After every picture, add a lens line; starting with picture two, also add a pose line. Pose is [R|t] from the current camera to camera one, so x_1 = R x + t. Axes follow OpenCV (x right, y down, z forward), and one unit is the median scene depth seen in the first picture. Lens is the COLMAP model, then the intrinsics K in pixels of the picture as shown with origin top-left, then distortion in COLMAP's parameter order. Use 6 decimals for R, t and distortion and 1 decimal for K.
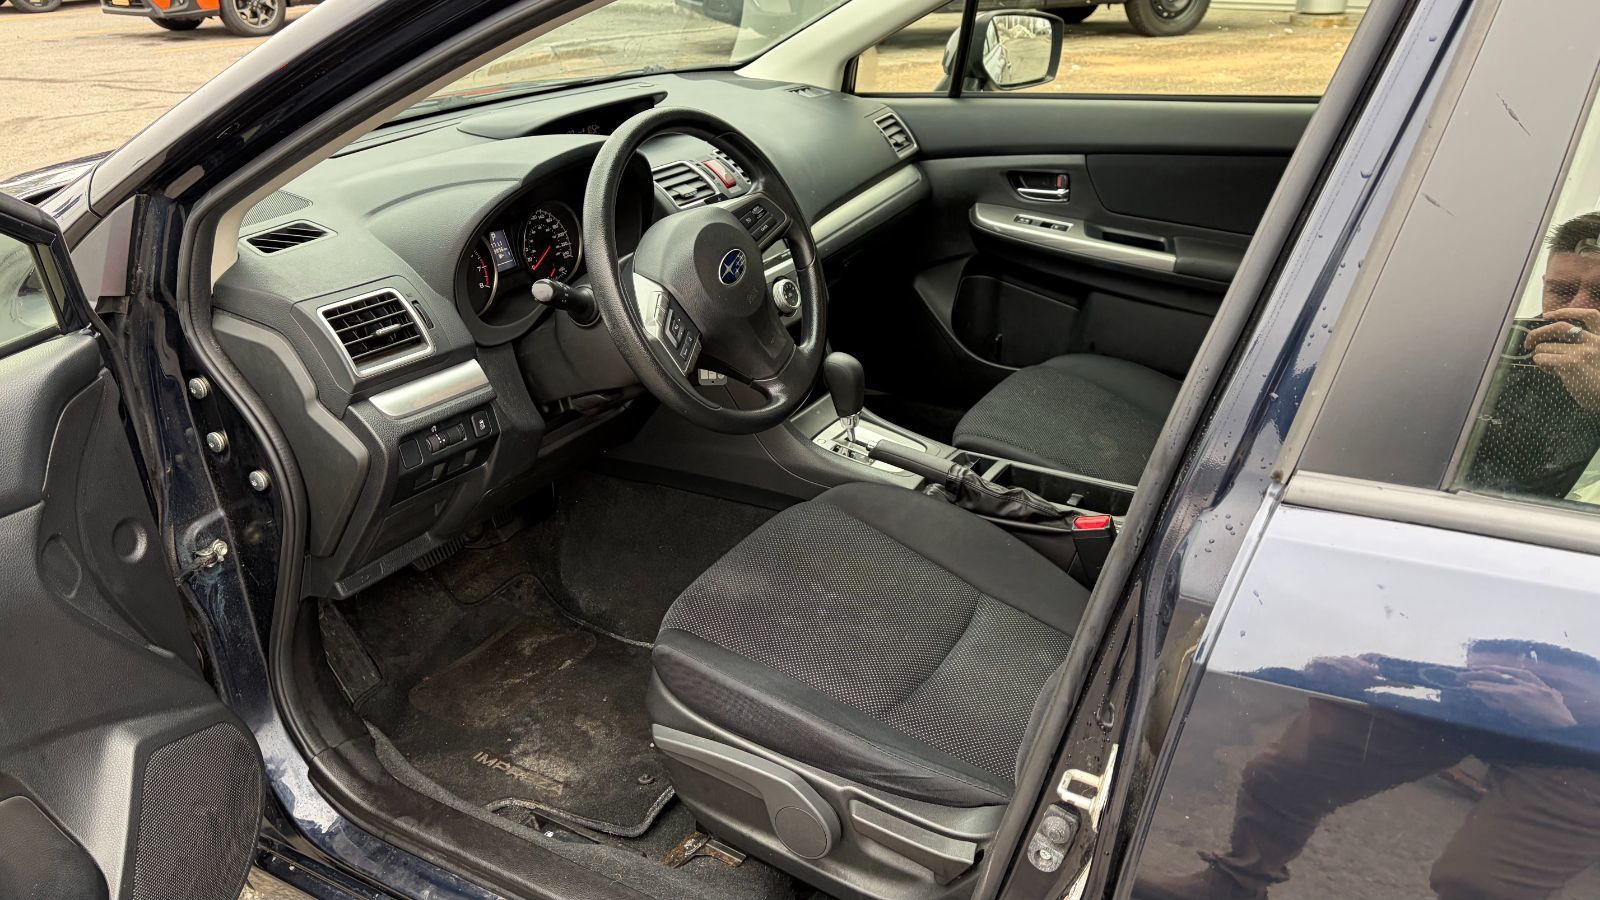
lens RADIAL K [[1209.9, 0, 800.7], [0, 1209.9, 461.8], [0, 0, 1]] dist [0.036290, -0.027216]
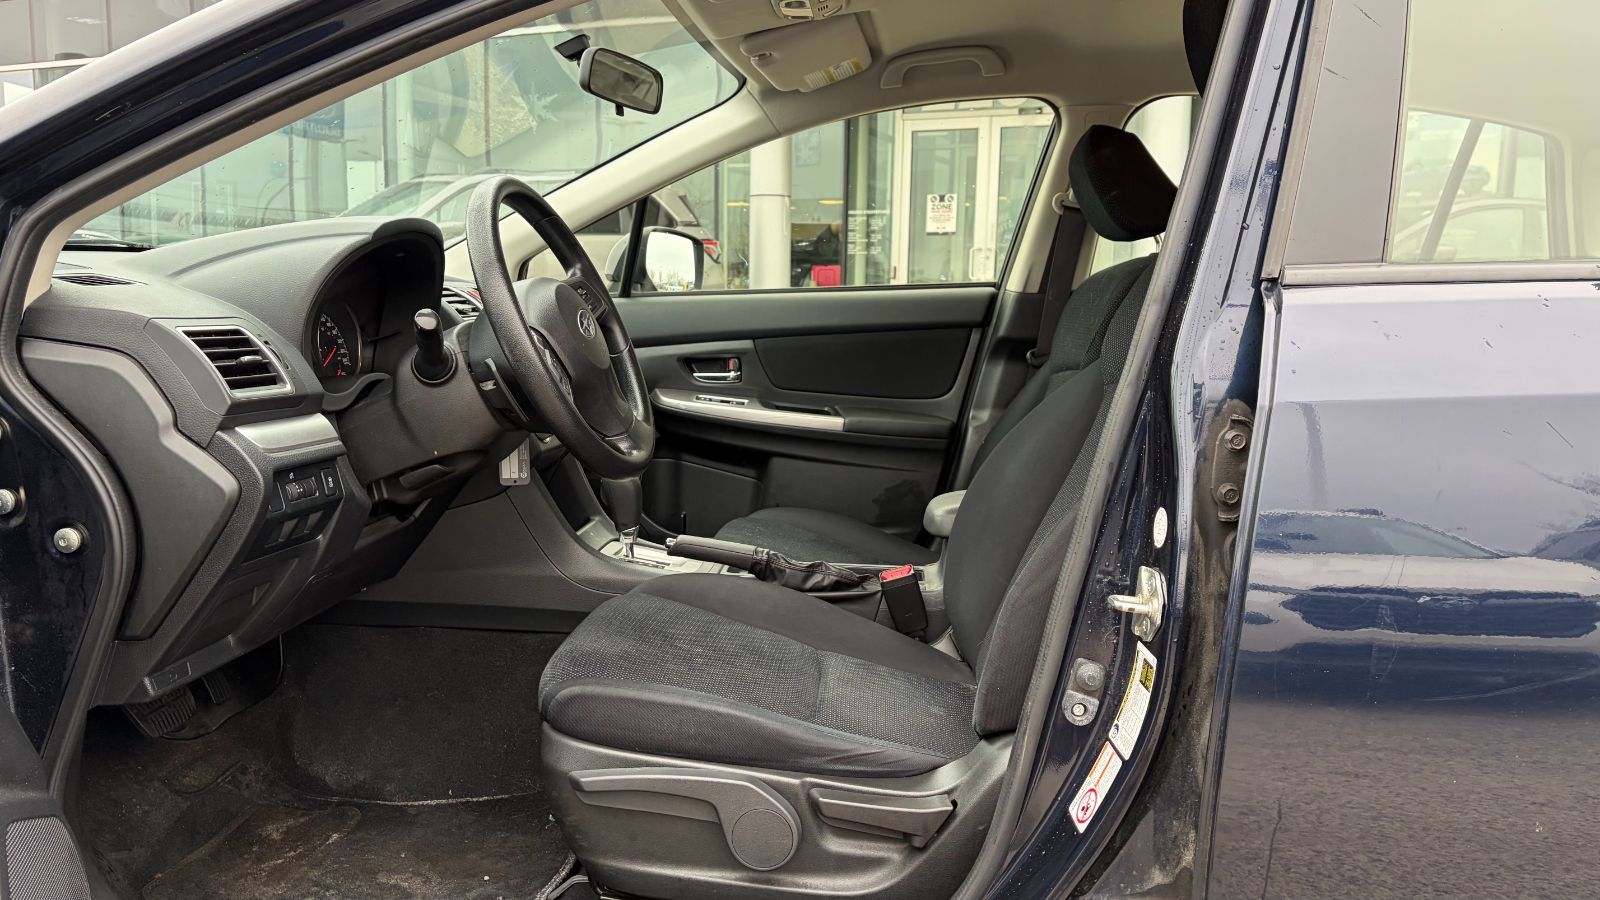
lens RADIAL K [[1209.9, 0, 809.1], [0, 1209.9, 451.4], [0, 0, 1]] dist [0.036290, -0.027216]
pose [[0.904728, -0.030211, 0.424917, -0.302187], [0.153985, 0.953227, -0.260091, 0.223201], [-0.397184, 0.300742, 0.867063, 0.053919]]
